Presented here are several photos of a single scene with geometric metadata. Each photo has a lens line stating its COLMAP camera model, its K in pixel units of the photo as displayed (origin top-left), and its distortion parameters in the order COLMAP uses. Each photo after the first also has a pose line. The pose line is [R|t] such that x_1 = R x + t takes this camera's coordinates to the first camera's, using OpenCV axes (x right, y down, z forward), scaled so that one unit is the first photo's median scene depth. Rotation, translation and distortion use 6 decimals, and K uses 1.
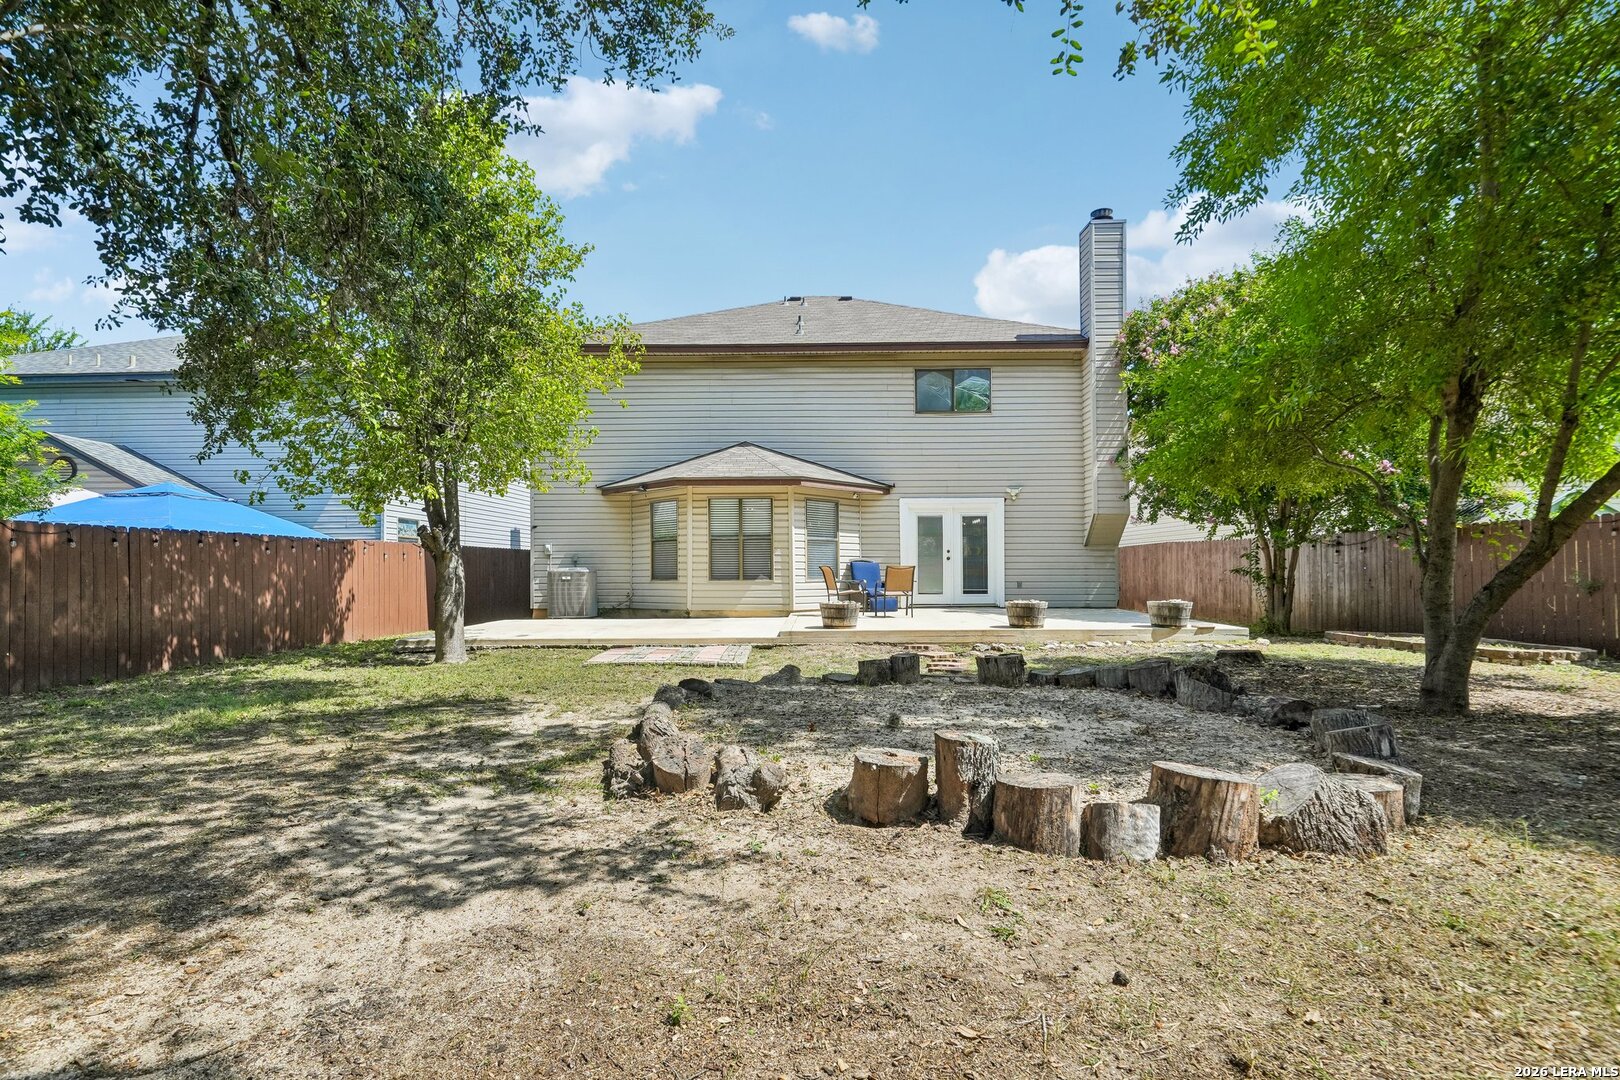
lens RADIAL K [[832.2, 0, 806.4], [0, 832.2, 548.8], [0, 0, 1]] dist [0.018654, -0.002162]
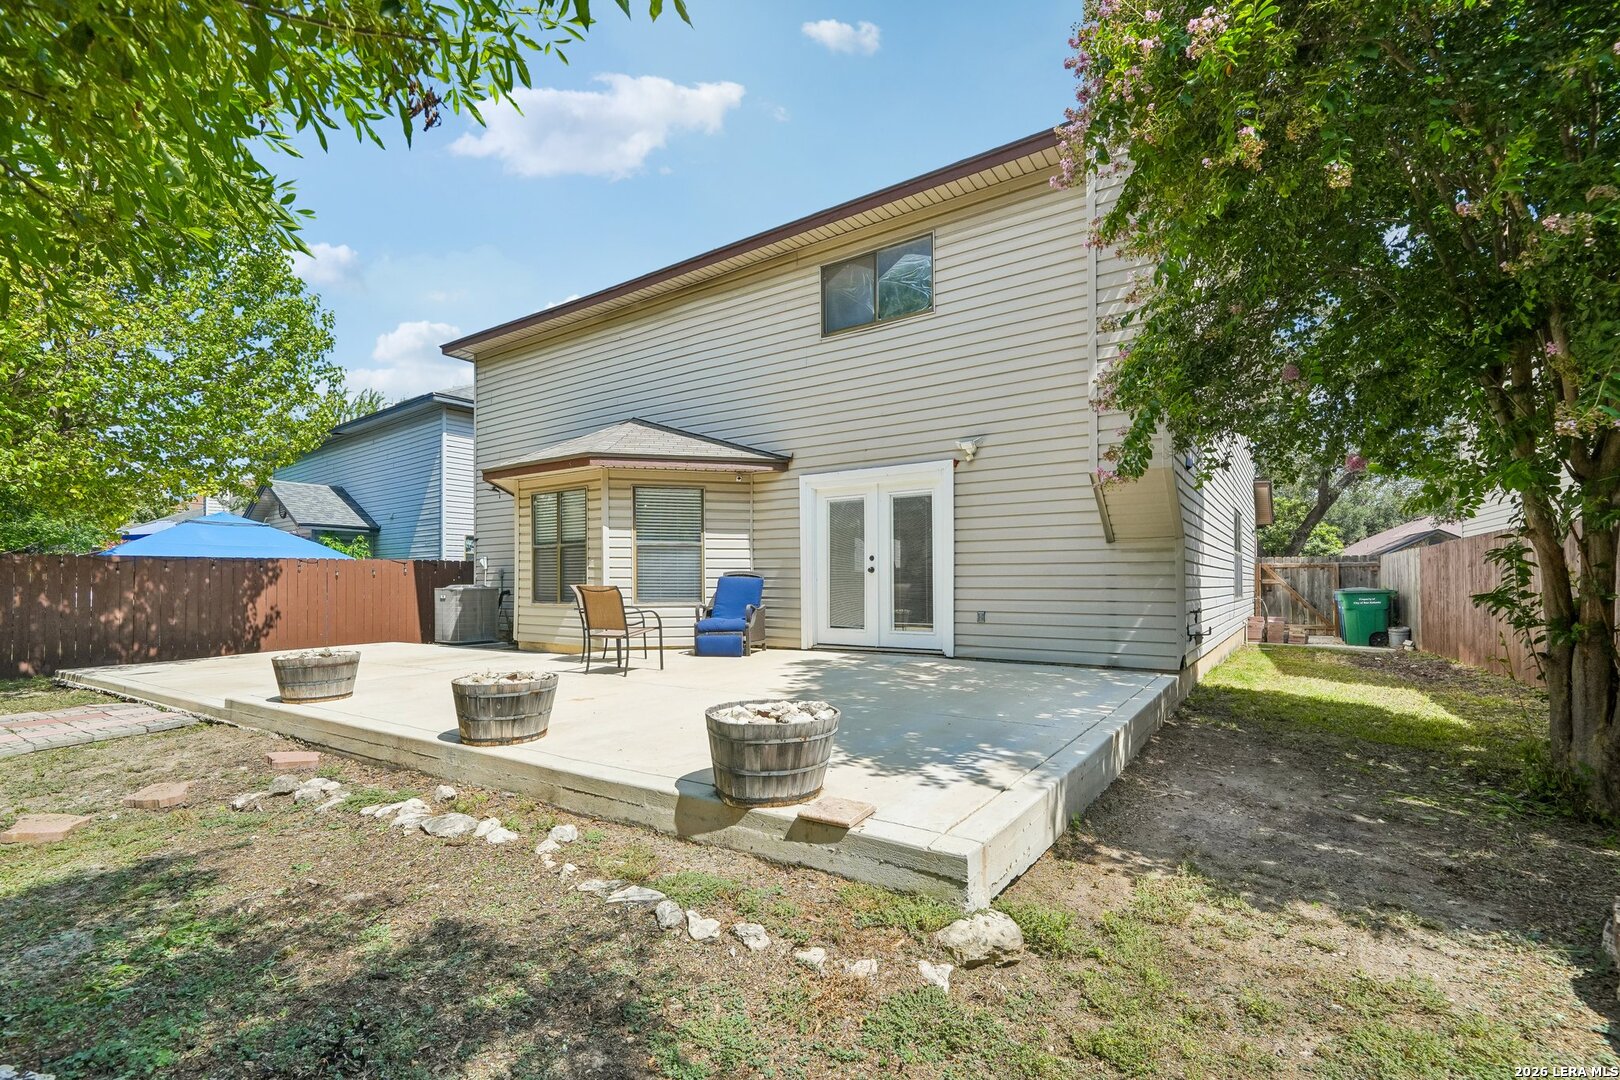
lens RADIAL K [[695.1, 0, 822.2], [0, 695.1, 565.9], [0, 0, 1]] dist [0.000817, 0.002747]
pose [[0.836068, -0.011574, -0.548503, 0.417107], [0.016597, 0.999853, 0.004200, 0.006030], [0.548374, -0.012615, 0.836138, 0.567109]]
